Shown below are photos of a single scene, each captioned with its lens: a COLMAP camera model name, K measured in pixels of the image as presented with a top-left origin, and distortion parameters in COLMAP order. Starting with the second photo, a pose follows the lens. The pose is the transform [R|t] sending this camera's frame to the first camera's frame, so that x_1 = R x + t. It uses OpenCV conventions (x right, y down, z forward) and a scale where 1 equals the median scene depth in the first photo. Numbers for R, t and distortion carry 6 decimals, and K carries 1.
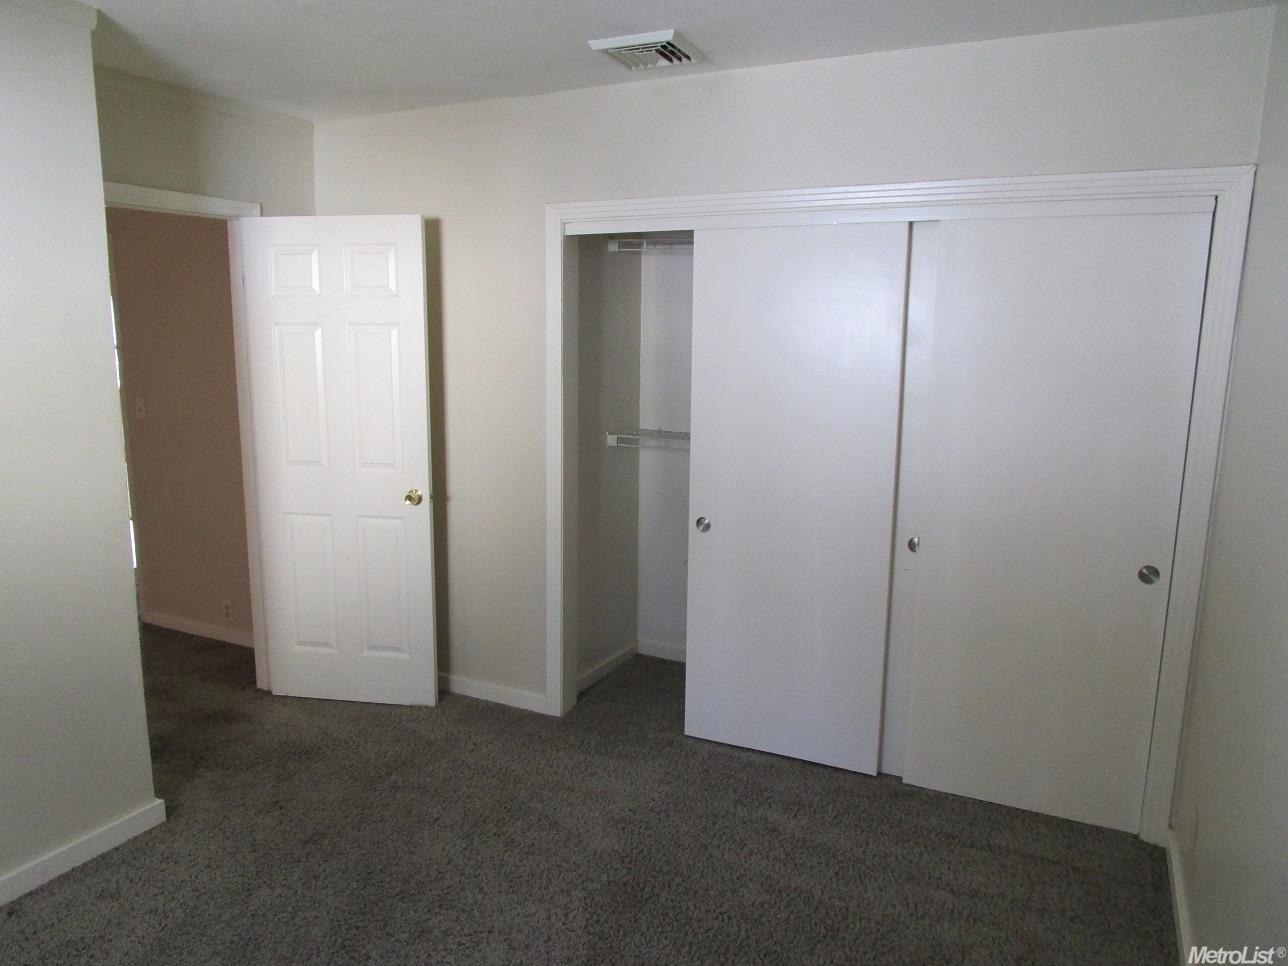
lens RADIAL K [[909.7, 0, 645.6], [0, 909.7, 480.4], [0, 0, 1]] dist [-0.000704, 0.009362]
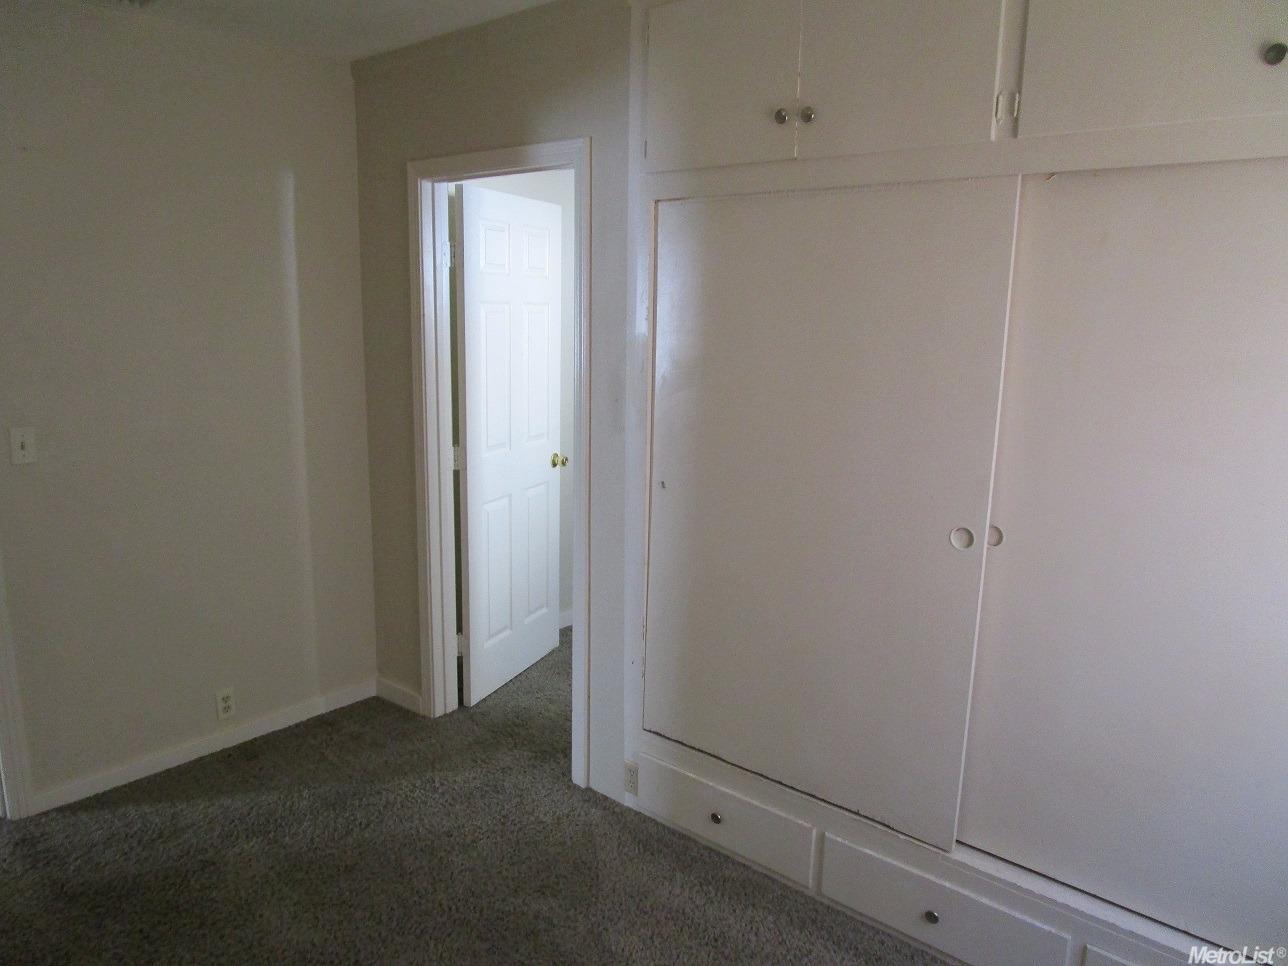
lens RADIAL K [[909.7, 0, 644.2], [0, 909.7, 485.9], [0, 0, 1]] dist [-0.000704, 0.009362]
pose [[0.256676, -0.191076, 0.947422, -1.229265], [0.150577, 0.976199, 0.156085, -0.102969], [-0.954696, 0.102596, 0.279338, 0.566007]]
